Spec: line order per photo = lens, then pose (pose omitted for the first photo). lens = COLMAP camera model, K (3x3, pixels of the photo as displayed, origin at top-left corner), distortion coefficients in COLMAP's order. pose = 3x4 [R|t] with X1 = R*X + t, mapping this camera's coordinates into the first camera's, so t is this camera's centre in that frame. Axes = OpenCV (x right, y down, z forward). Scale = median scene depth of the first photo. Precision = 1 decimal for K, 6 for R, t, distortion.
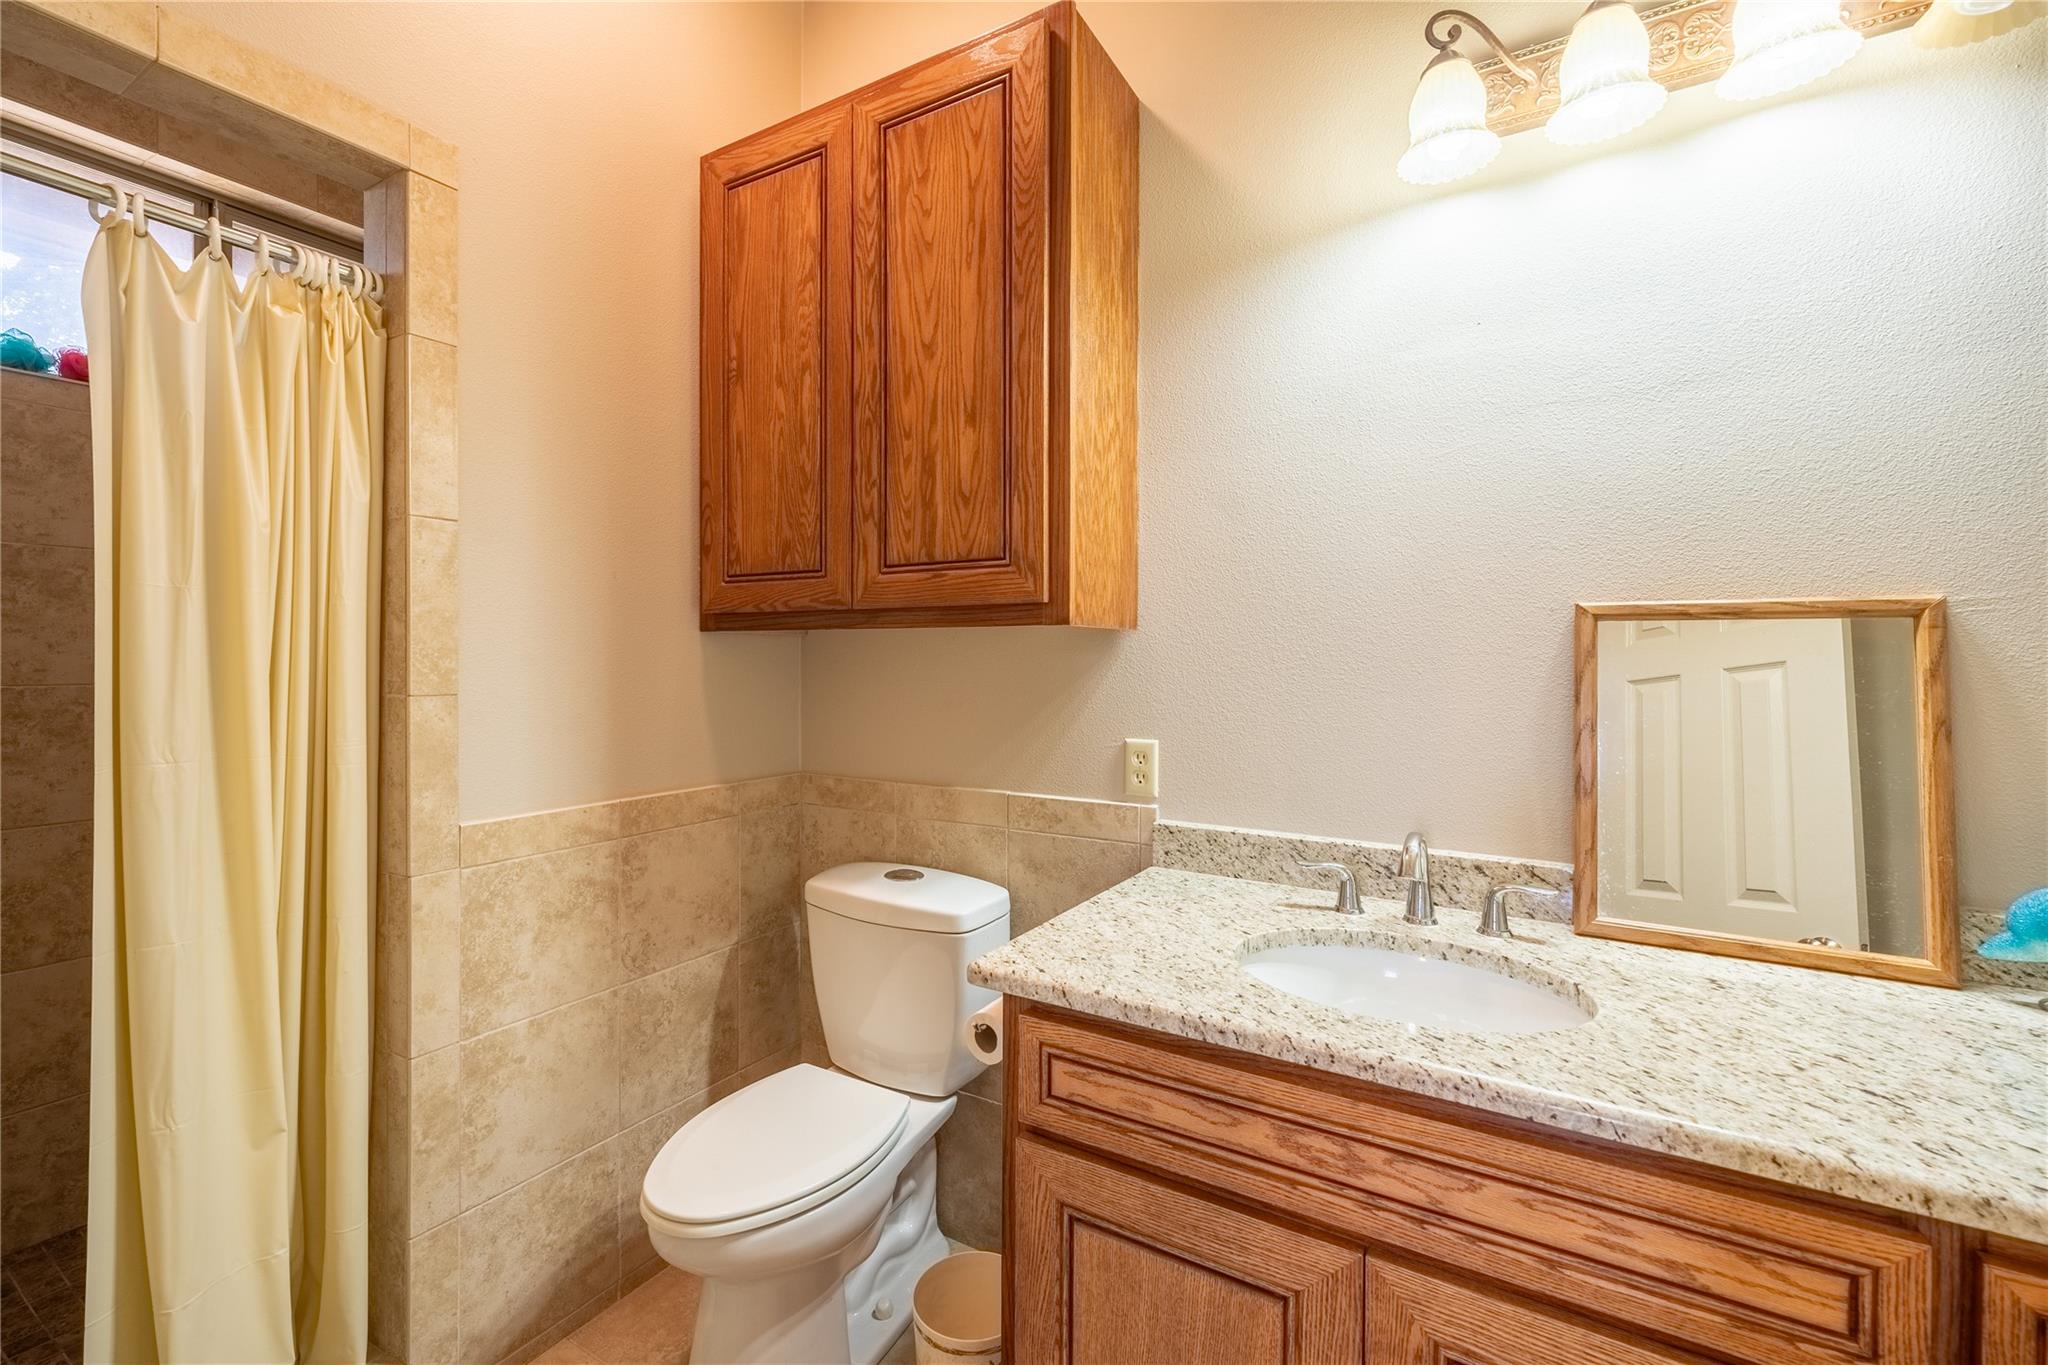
lens RADIAL K [[875.8, 0, 1024.0], [0, 875.8, 682.5], [0, 0, 1]] dist [-0.002228, -0.000327]
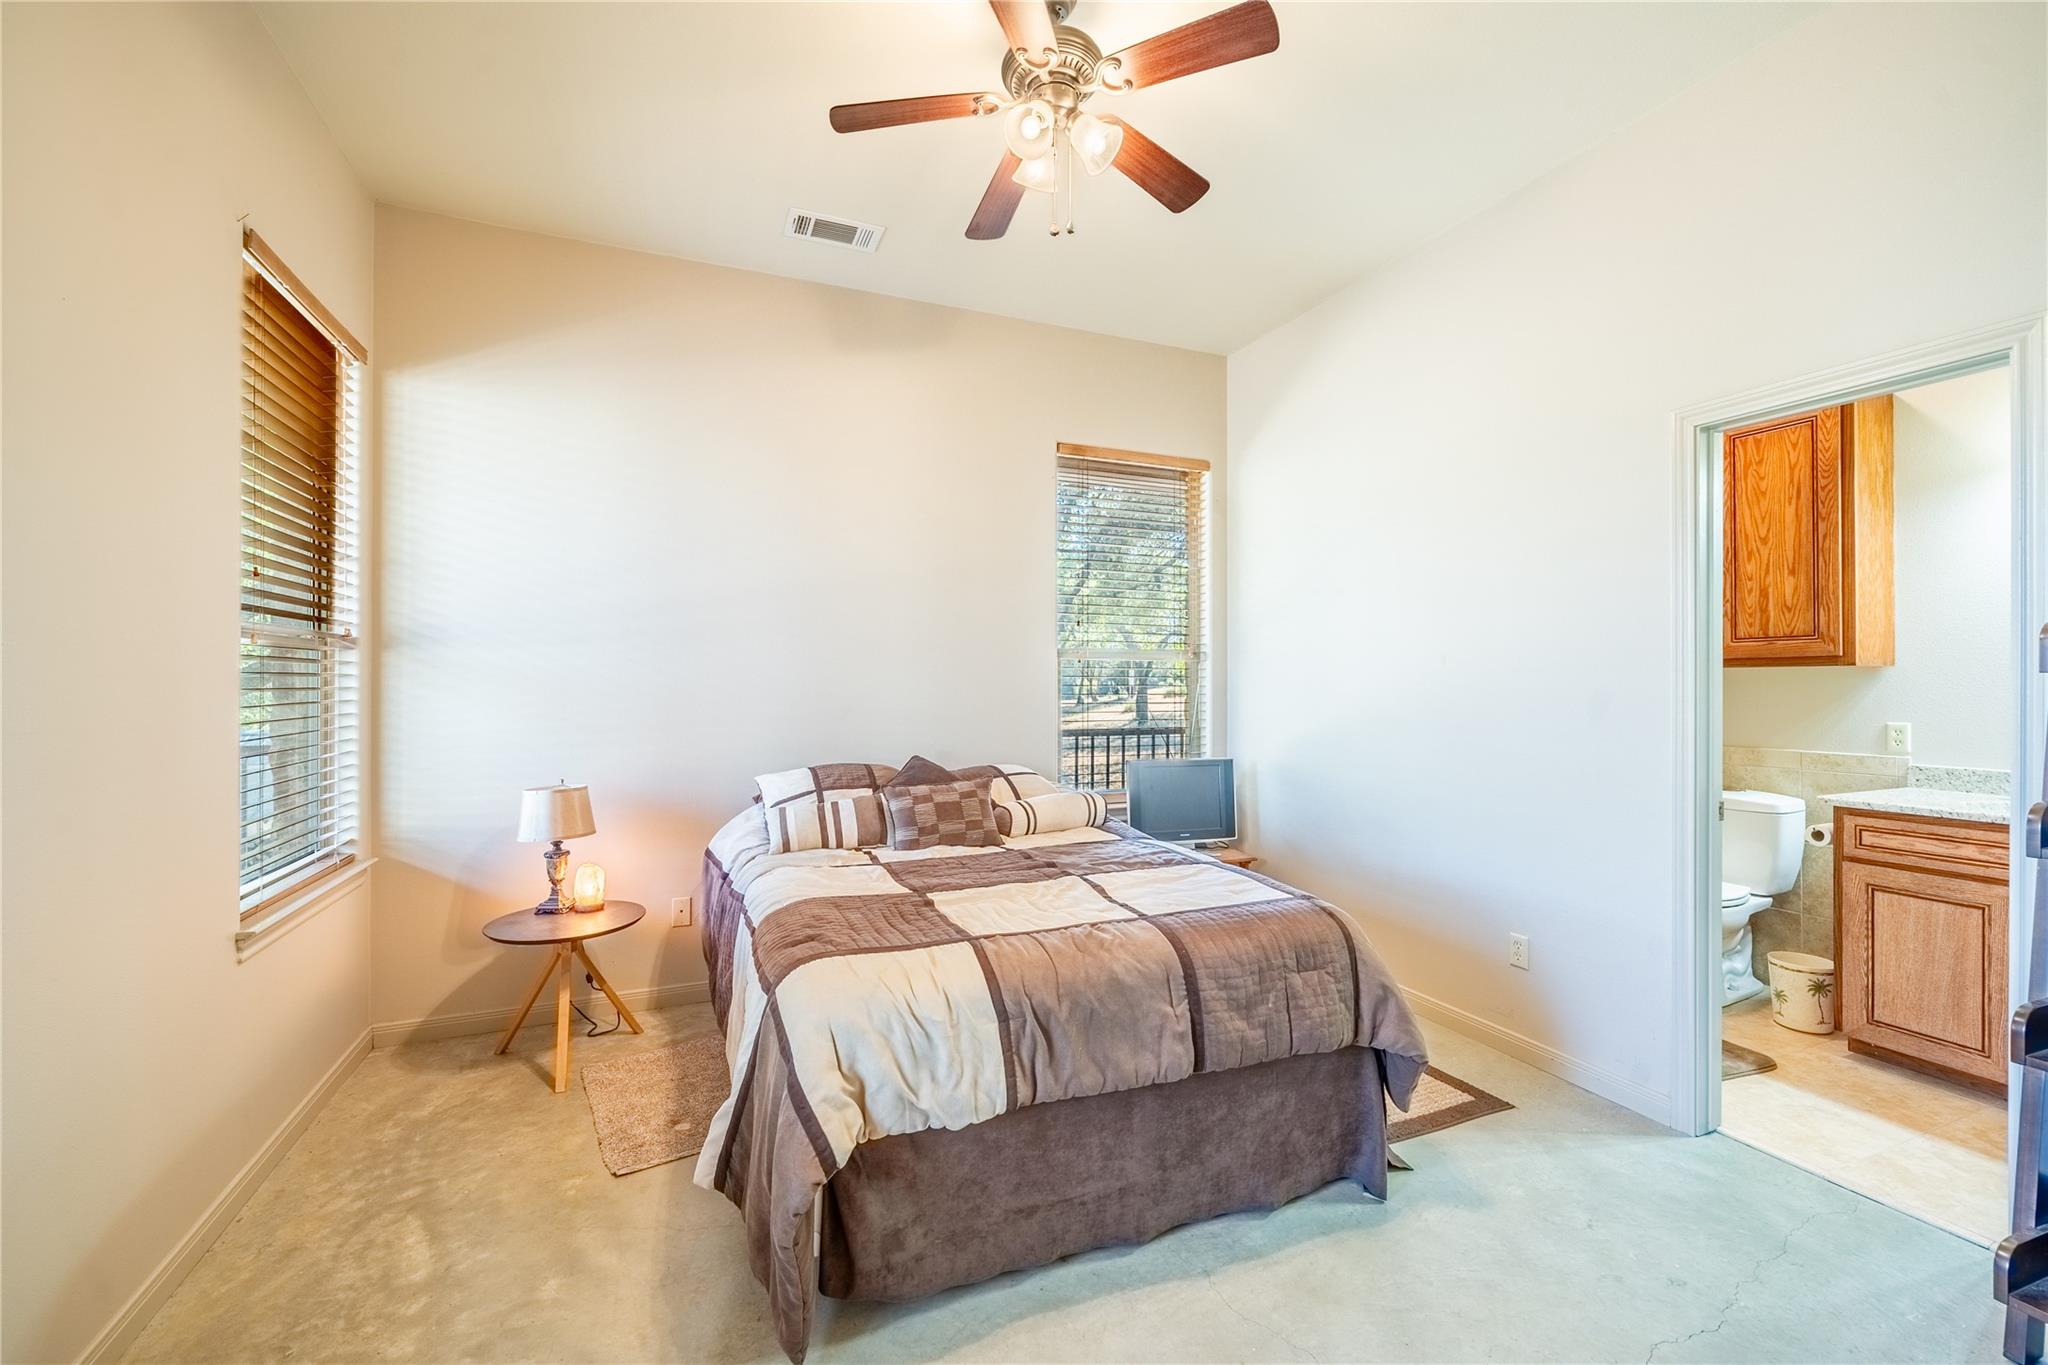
lens RADIAL K [[875.8, 0, 1024.0], [0, 875.8, 682.5], [0, 0, 1]] dist [-0.002228, -0.000327]
pose [[0.813949, -0.002729, -0.580930, -0.357388], [-0.013937, 0.999609, -0.024224, 0.056528], [0.580769, 0.027813, 0.813593, -1.910493]]
